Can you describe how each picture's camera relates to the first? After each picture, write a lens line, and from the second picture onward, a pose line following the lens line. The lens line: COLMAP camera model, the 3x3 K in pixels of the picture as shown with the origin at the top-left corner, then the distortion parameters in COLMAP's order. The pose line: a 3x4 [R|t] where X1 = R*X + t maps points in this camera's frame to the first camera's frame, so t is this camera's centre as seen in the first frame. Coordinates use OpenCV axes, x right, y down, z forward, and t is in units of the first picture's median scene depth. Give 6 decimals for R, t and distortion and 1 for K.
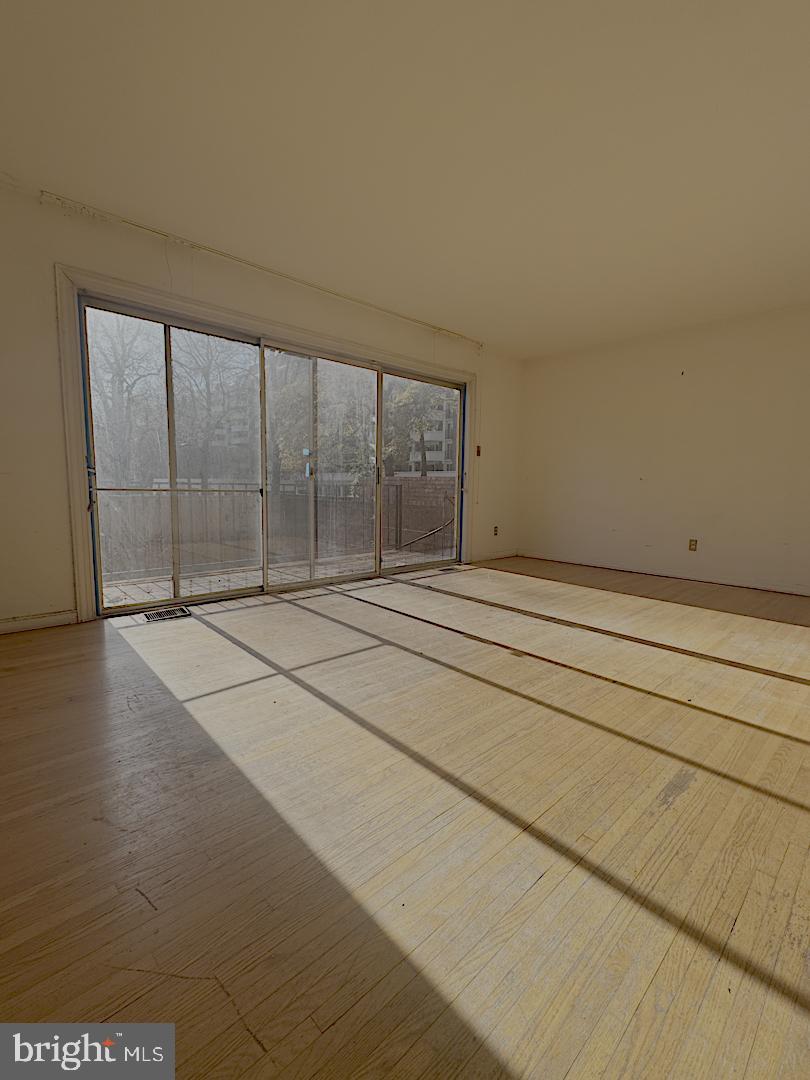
lens RADIAL K [[479.1, 0, 403.7], [0, 479.1, 541.0], [0, 0, 1]] dist [-0.003939, 0.001528]
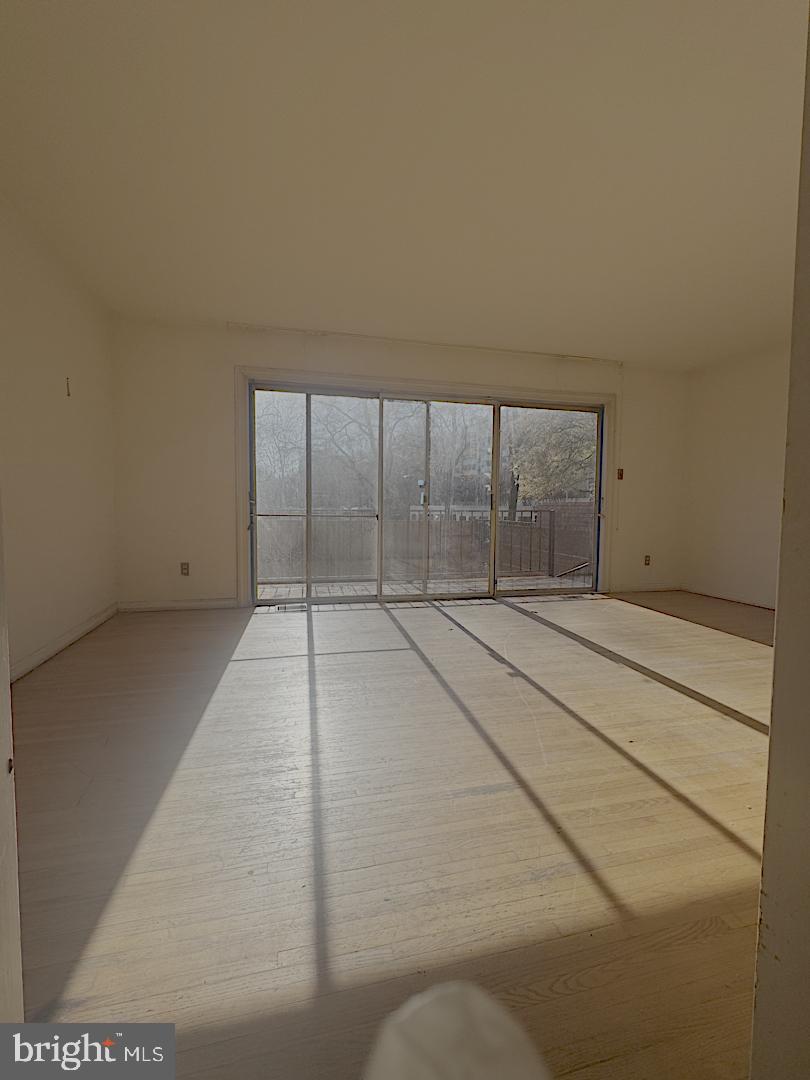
lens RADIAL K [[479.1, 0, 411.2], [0, 479.1, 537.2], [0, 0, 1]] dist [-0.003939, 0.001528]
pose [[0.874343, 0.021374, -0.484837, 0.366461], [-0.051454, 0.997482, -0.048816, 0.003411], [0.482572, 0.067629, 0.873241, -0.012822]]
